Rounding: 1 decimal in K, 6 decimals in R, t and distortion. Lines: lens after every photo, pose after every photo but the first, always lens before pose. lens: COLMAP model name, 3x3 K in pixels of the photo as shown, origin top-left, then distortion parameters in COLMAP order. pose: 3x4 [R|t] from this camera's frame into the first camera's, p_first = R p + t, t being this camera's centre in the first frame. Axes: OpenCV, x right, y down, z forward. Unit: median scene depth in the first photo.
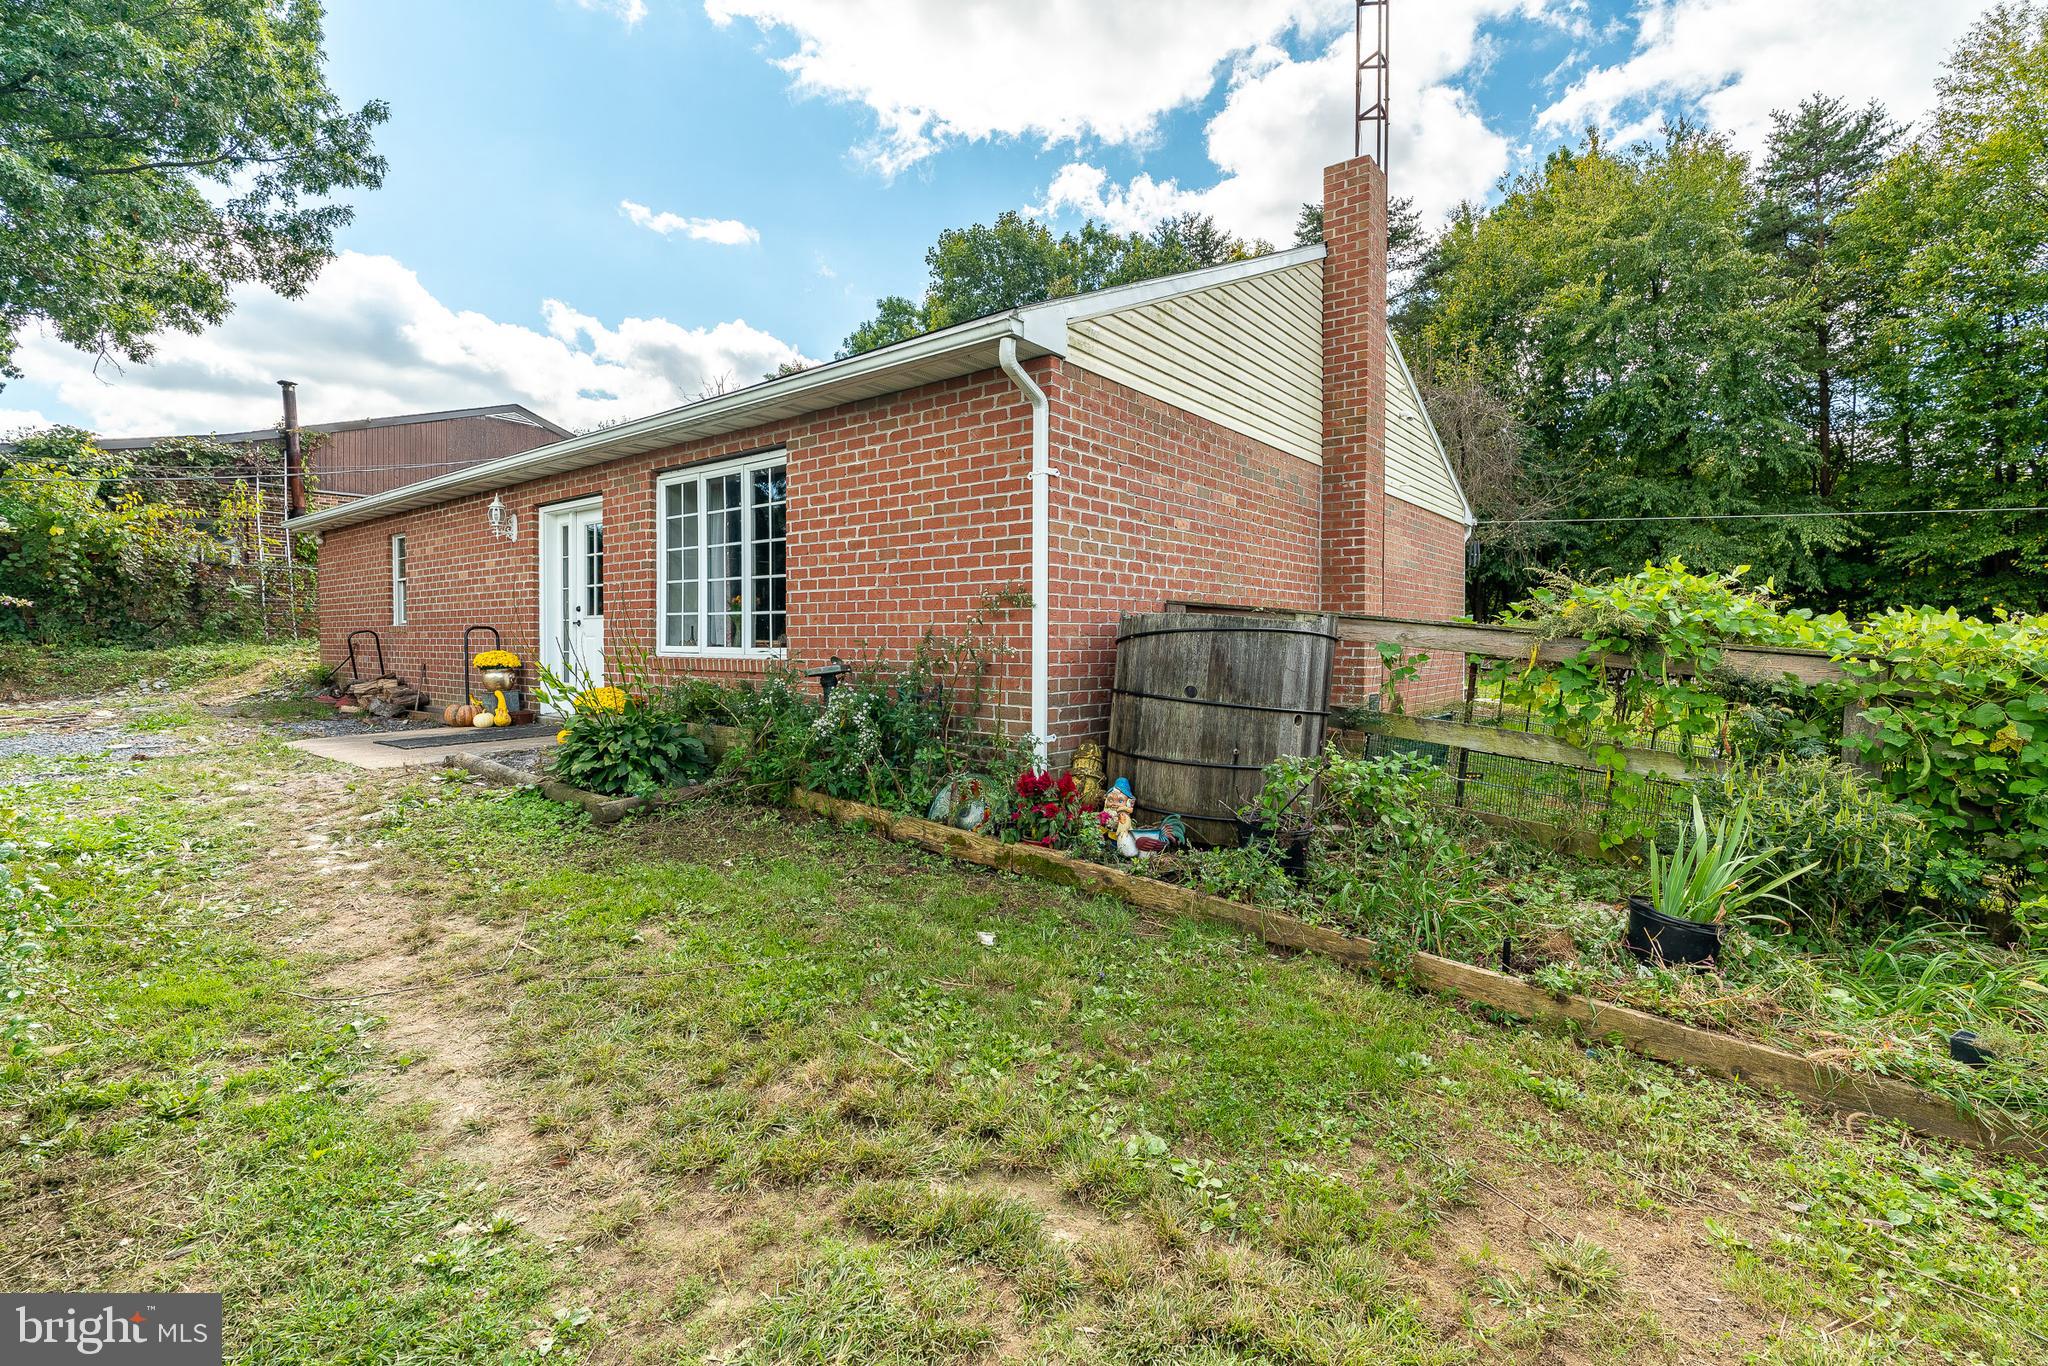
lens RADIAL K [[944.4, 0, 1023.0], [0, 944.4, 671.6], [0, 0, 1]] dist [0.003365, -0.000184]
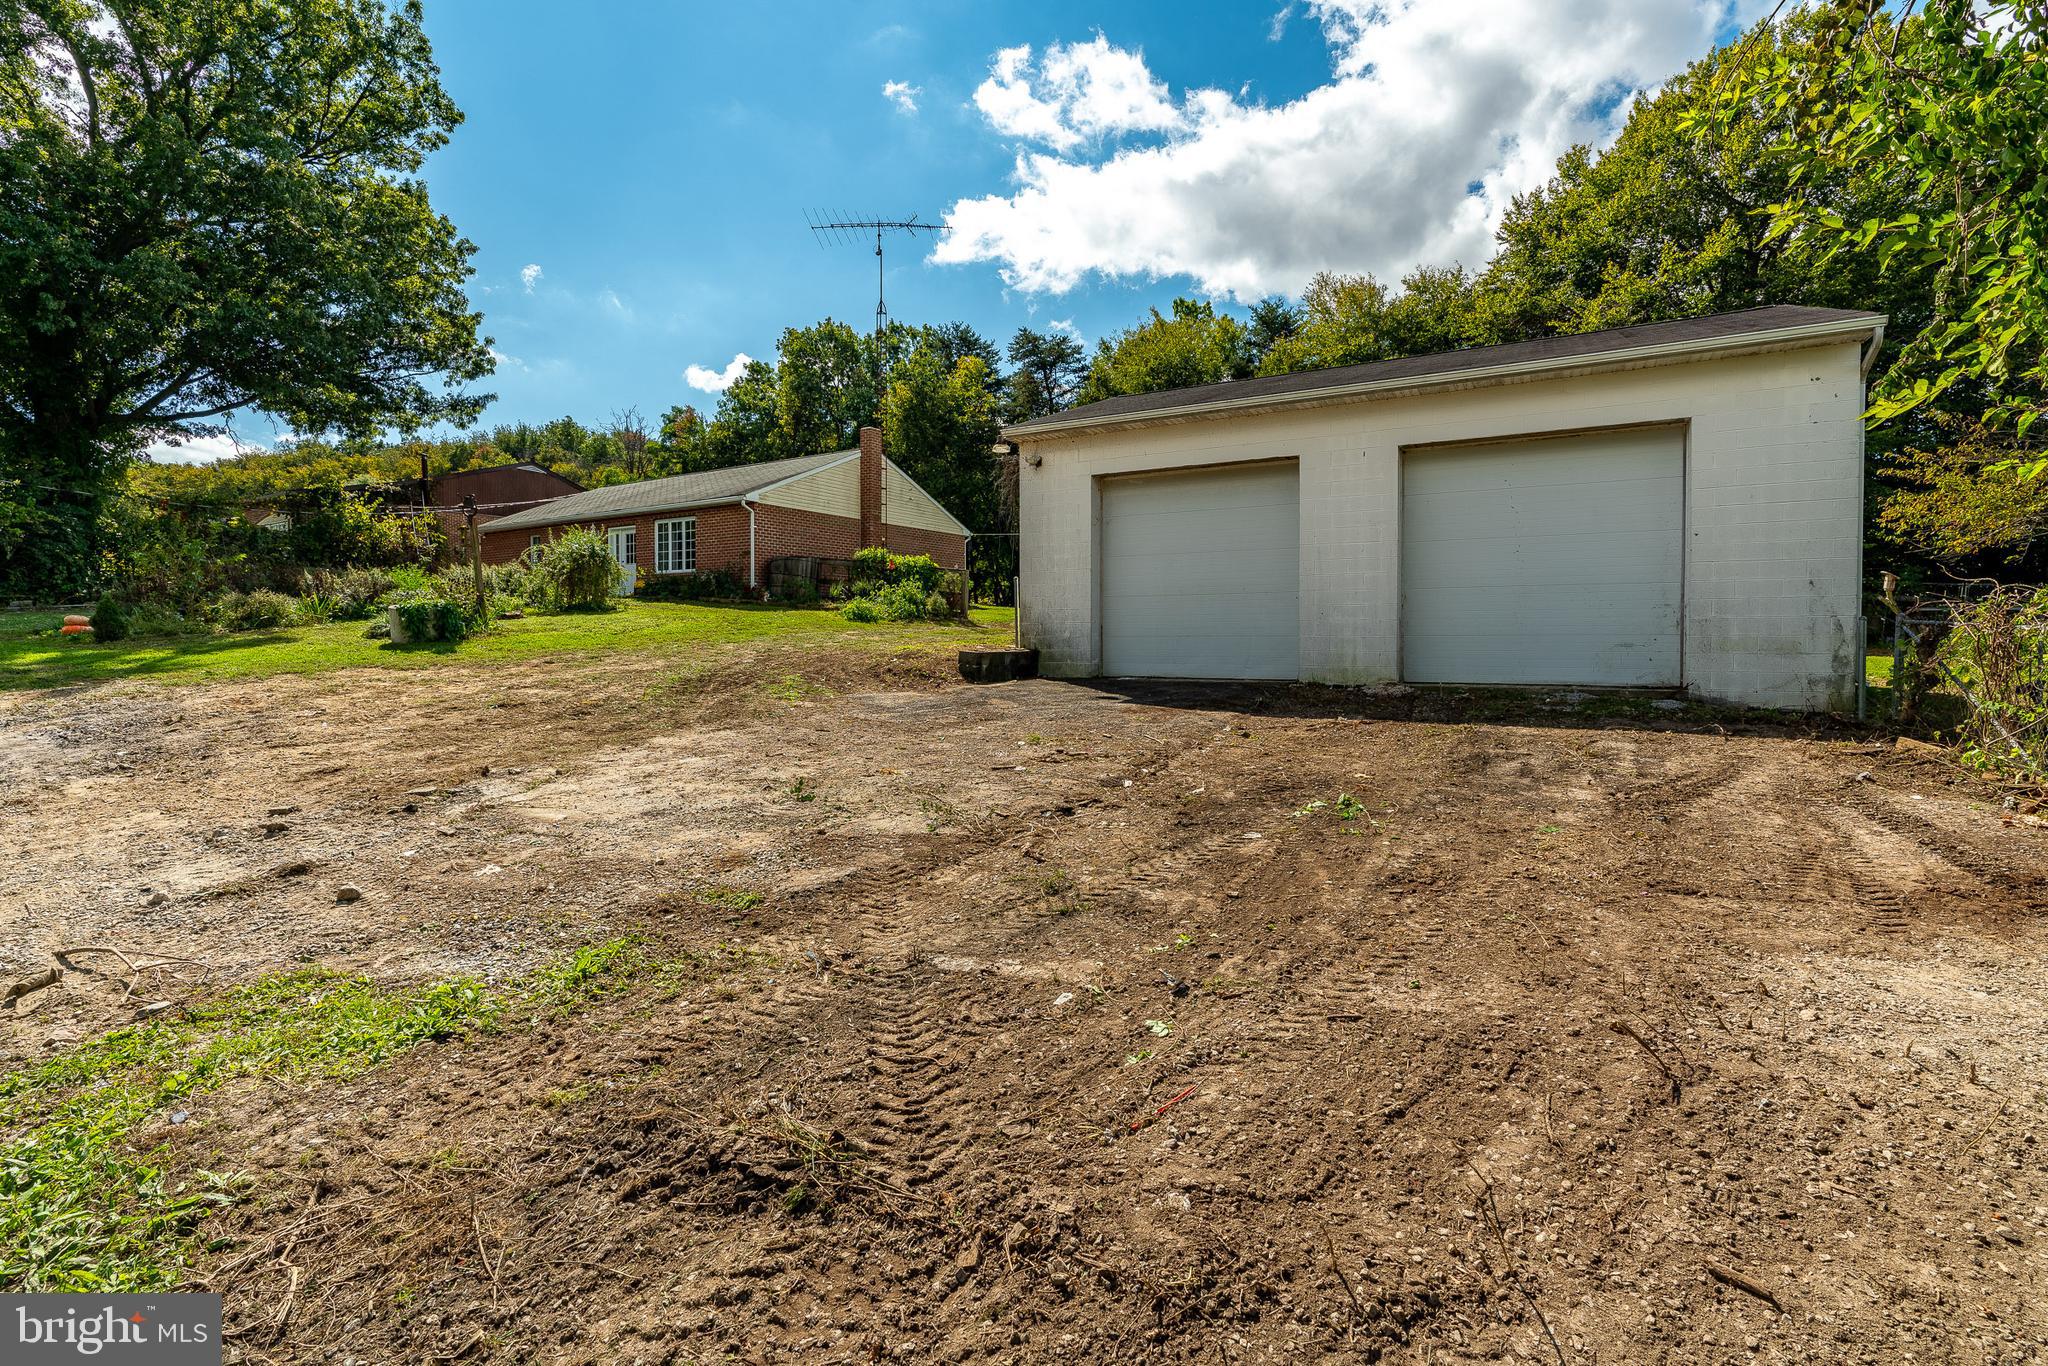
lens RADIAL K [[944.4, 0, 1026.2], [0, 944.4, 666.9], [0, 0, 1]] dist [0.003365, -0.000184]
pose [[0.993160, -0.011285, 0.116216, 0.584929], [0.011281, 0.999936, 0.000689, 0.358999], [-0.116216, 0.000627, 0.993224, -2.745284]]
